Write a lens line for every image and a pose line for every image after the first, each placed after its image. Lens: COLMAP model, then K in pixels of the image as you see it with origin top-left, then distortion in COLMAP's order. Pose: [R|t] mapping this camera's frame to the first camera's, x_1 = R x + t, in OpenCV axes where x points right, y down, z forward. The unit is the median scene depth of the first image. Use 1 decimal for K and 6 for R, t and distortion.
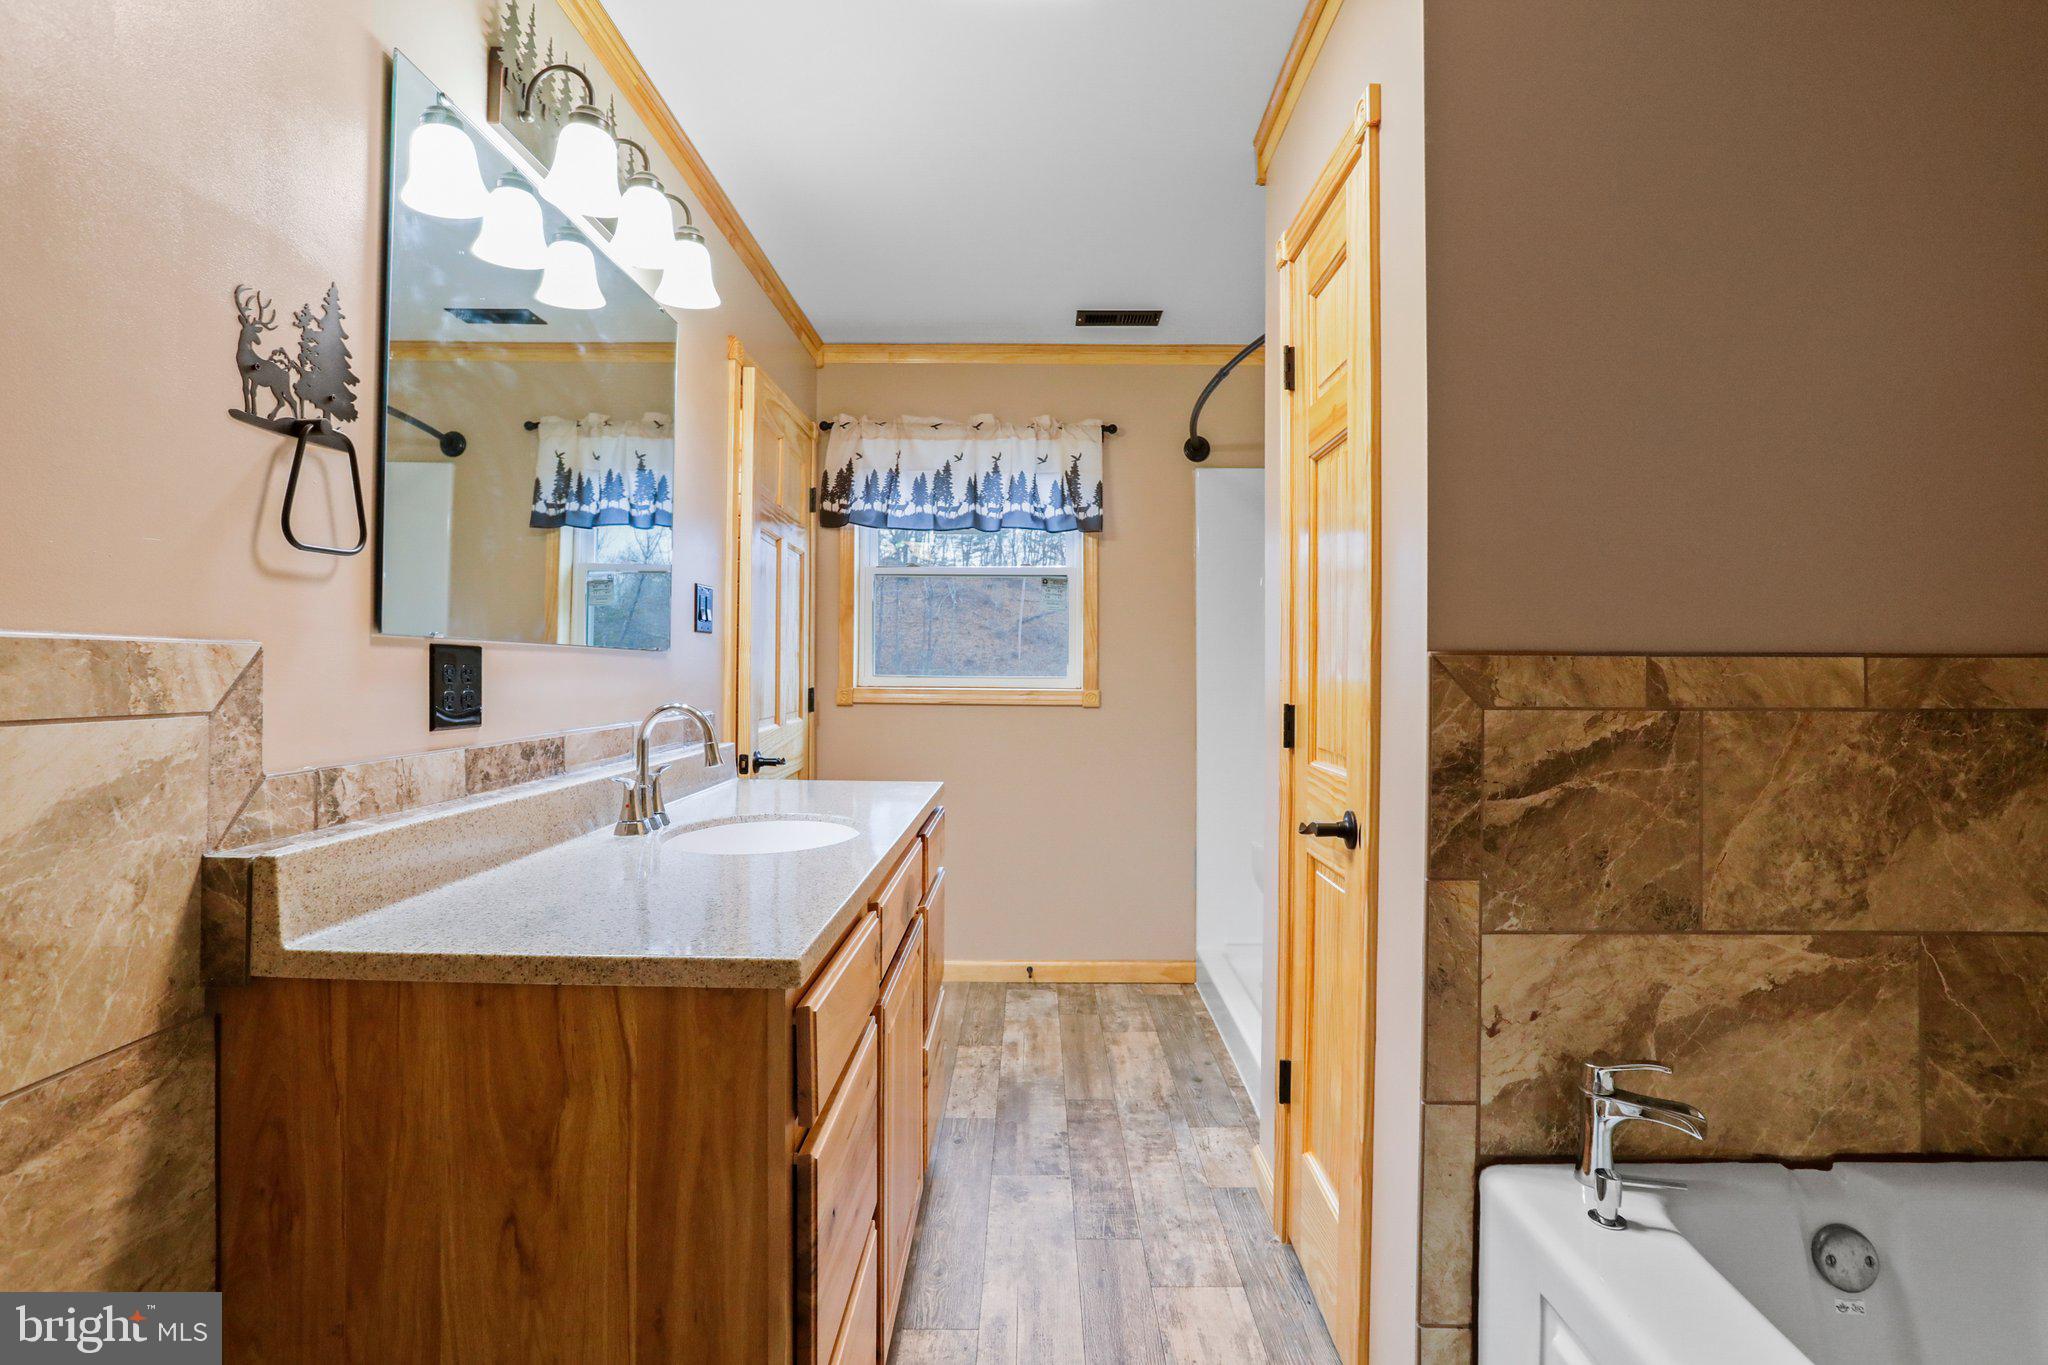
lens RADIAL K [[1000.5, 0, 1043.0], [0, 1000.5, 648.6], [0, 0, 1]] dist [-0.033694, 0.018516]
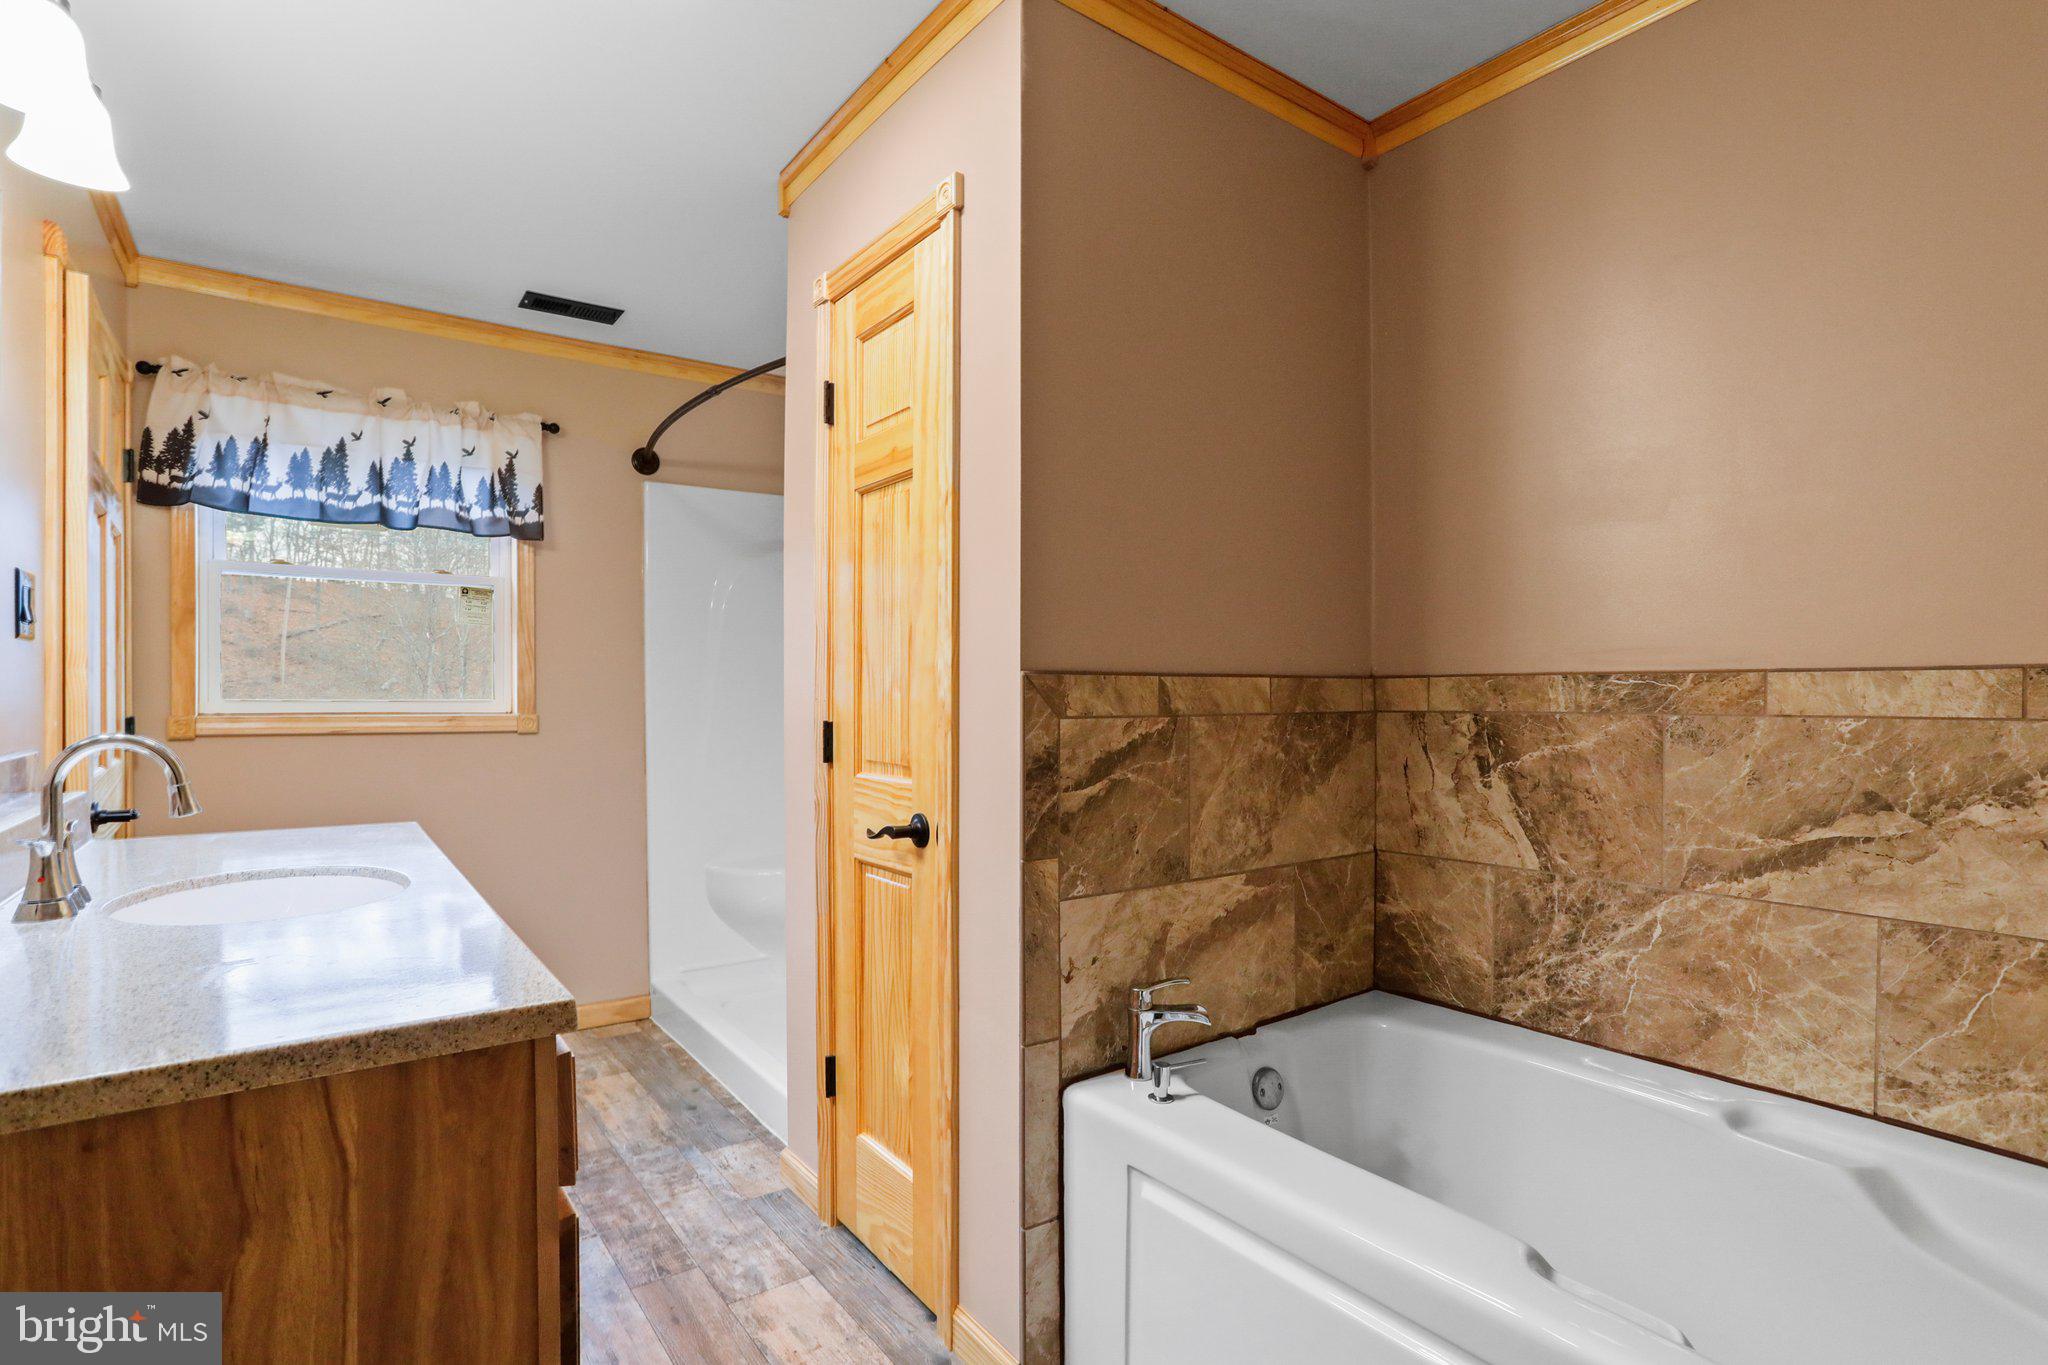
lens RADIAL K [[1000.5, 0, 1041.8], [0, 1000.5, 686.0], [0, 0, 1]] dist [-0.033694, 0.018516]
pose [[0.808276, 0.000058, 0.588804, -0.297425], [-0.007093, 0.999928, 0.009638, 0.009216], [-0.588761, -0.011967, 0.808218, 0.015091]]
